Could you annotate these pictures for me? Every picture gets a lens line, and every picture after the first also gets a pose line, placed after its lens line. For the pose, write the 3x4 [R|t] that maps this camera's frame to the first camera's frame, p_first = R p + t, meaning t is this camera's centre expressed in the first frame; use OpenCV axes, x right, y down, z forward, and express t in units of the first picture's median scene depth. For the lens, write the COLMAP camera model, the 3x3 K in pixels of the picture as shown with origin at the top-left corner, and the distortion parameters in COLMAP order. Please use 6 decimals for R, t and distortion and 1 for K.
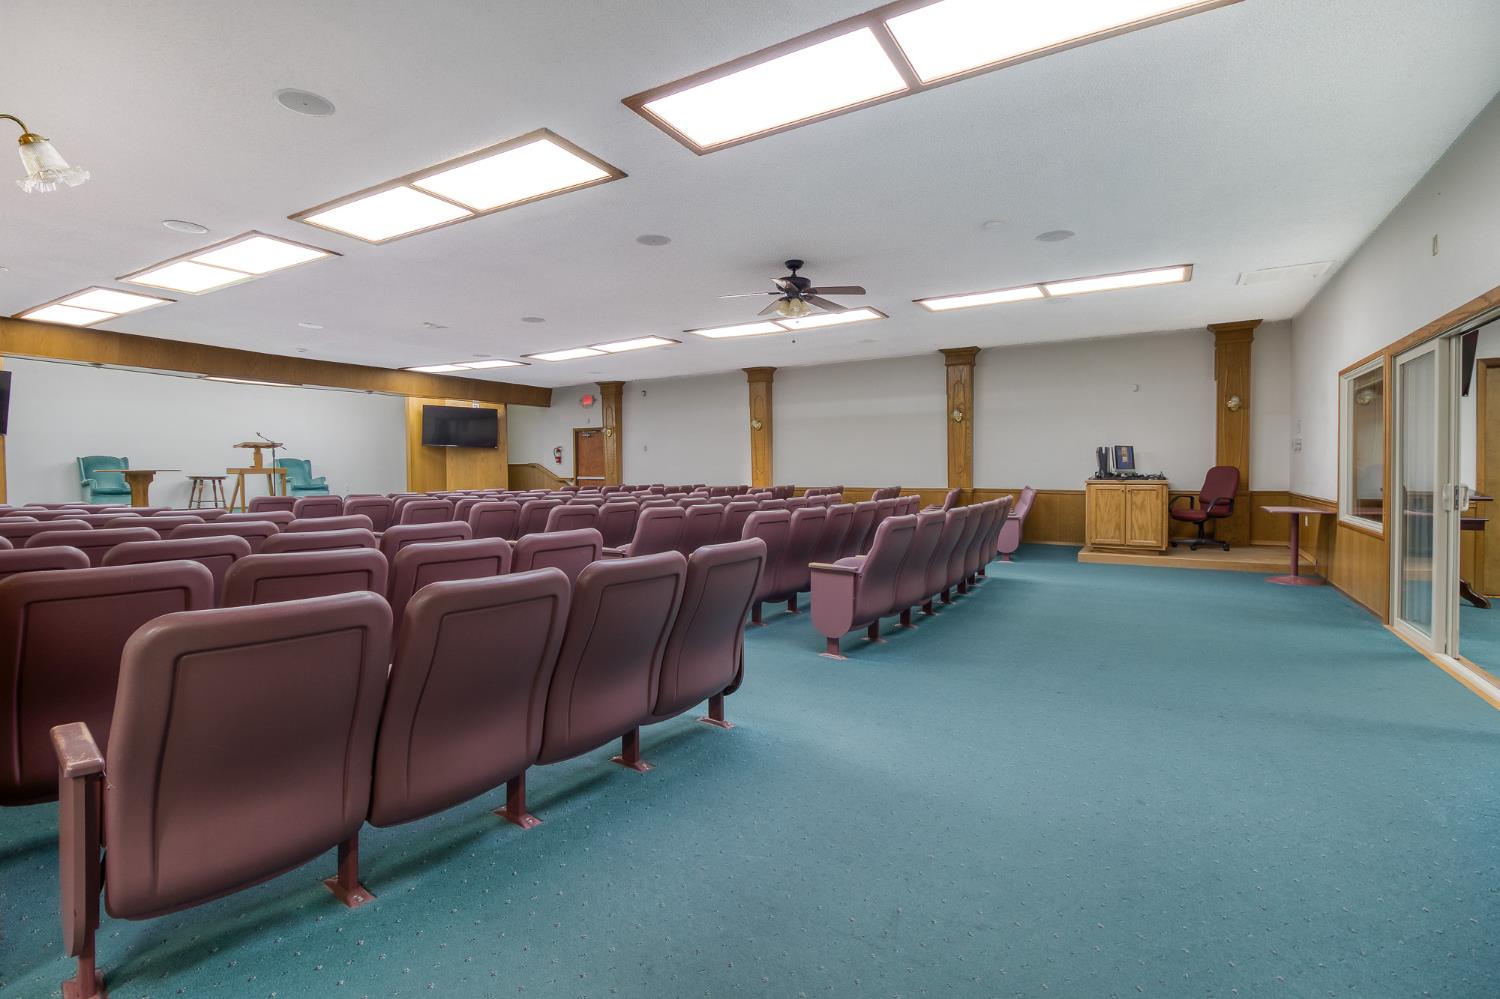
lens RADIAL K [[689.4, 0, 748.1], [0, 689.4, 477.3], [0, 0, 1]] dist [0.001920, 0.000314]
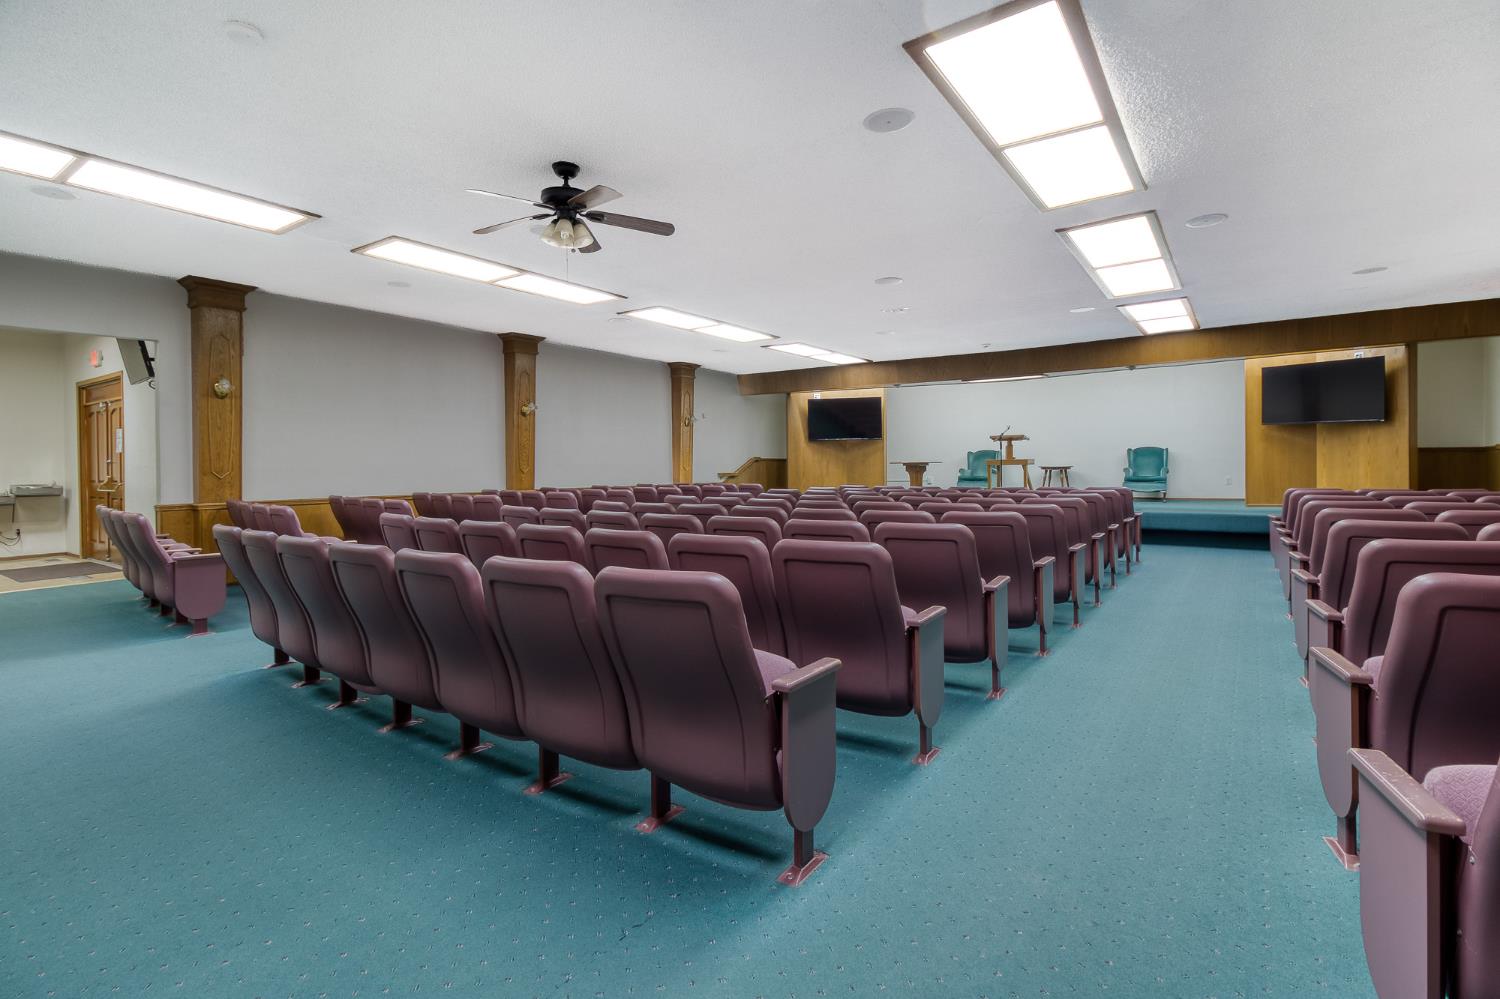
lens RADIAL K [[712.7, 0, 751.0], [0, 712.7, 453.4], [0, 0, 1]] dist [0.000767, 0.000057]
pose [[-0.067342, -0.011889, -0.997659, 0.398844], [-0.000633, 0.999929, -0.011873, -0.008757], [0.997730, -0.000168, -0.067345, 0.655317]]
